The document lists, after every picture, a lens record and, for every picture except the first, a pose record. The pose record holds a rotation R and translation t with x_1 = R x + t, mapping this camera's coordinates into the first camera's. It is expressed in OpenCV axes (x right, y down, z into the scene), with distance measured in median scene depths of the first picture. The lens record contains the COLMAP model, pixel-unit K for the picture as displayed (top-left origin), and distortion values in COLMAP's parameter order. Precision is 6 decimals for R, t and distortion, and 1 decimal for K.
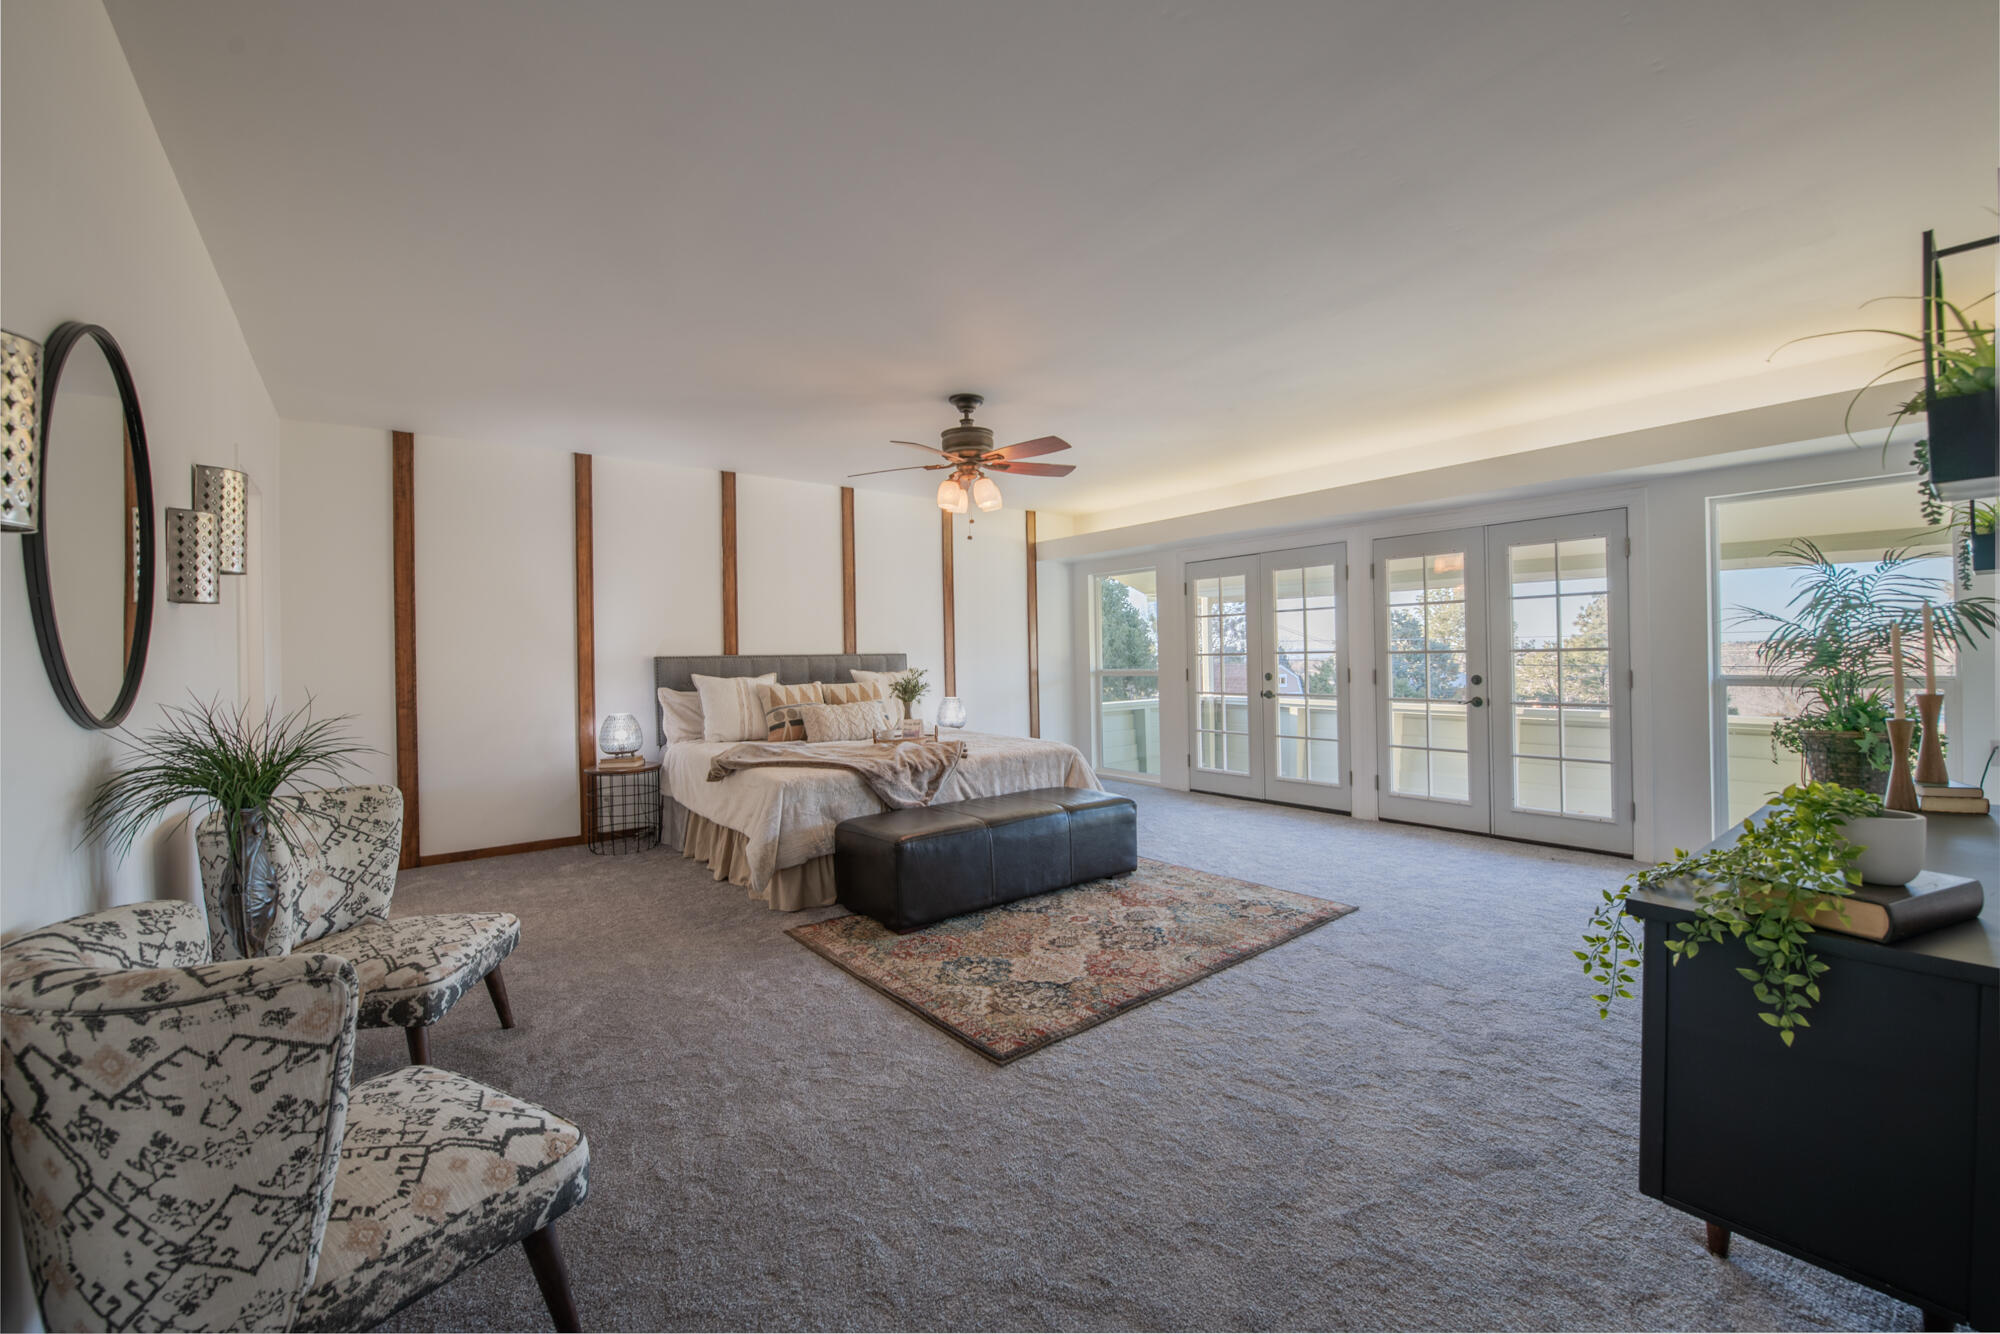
lens RADIAL K [[809.9, 0, 1000.0], [0, 809.9, 667.0], [0, 0, 1]] dist [0.000341, 0.000006]
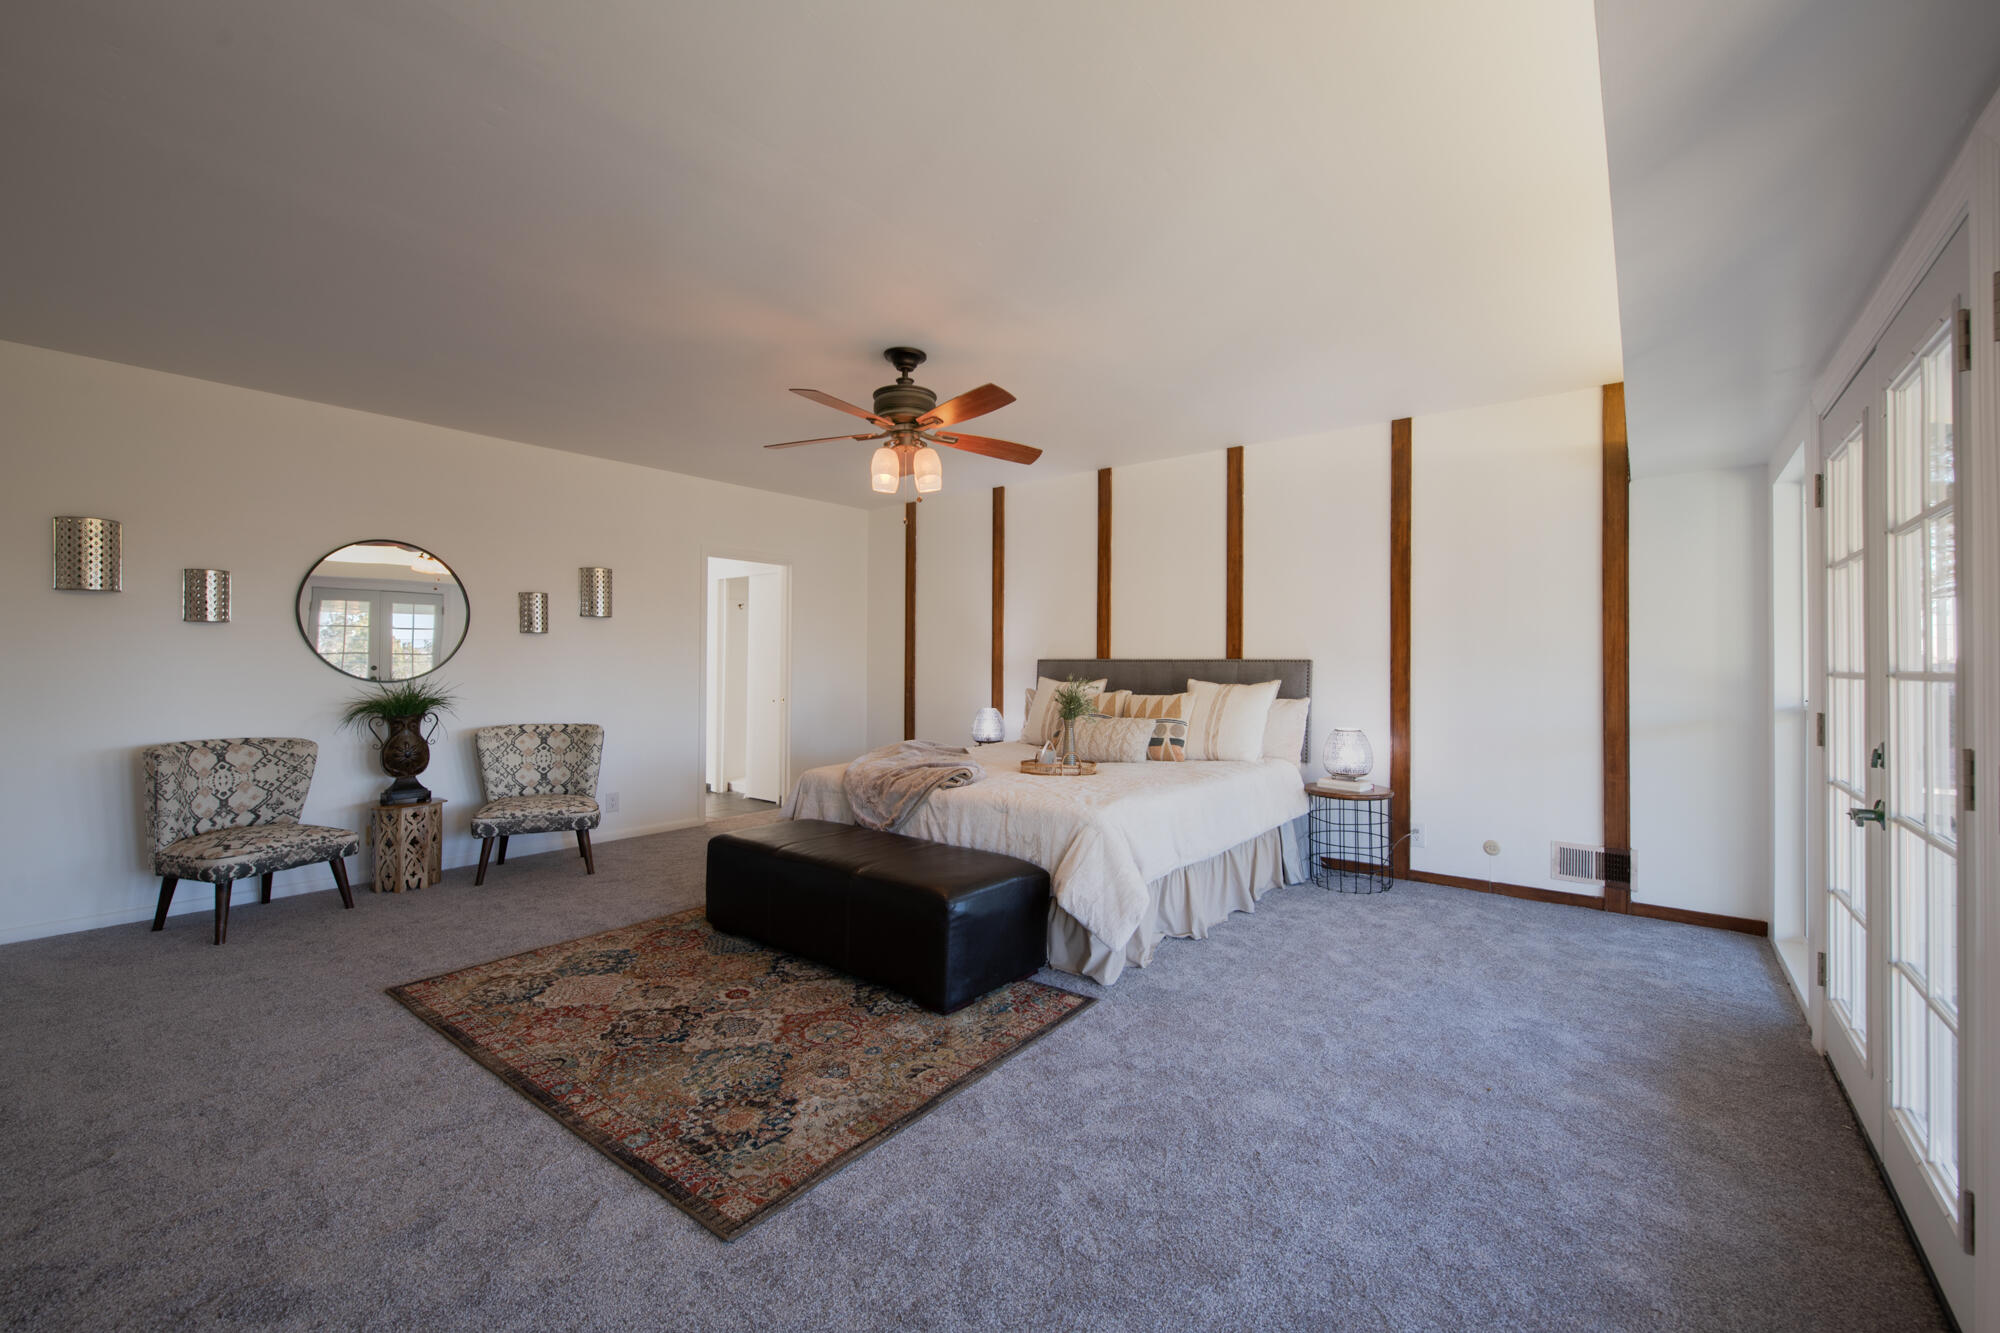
lens RADIAL K [[808.6, 0, 1000.0], [0, 808.6, 666.5], [0, 0, 1]] dist [-0.000219, -0.000001]
pose [[0.222874, 0.019120, -0.974660, 0.886698], [-0.016248, 0.999742, 0.015896, -0.029468], [0.974712, 0.012293, 0.223127, 1.019786]]
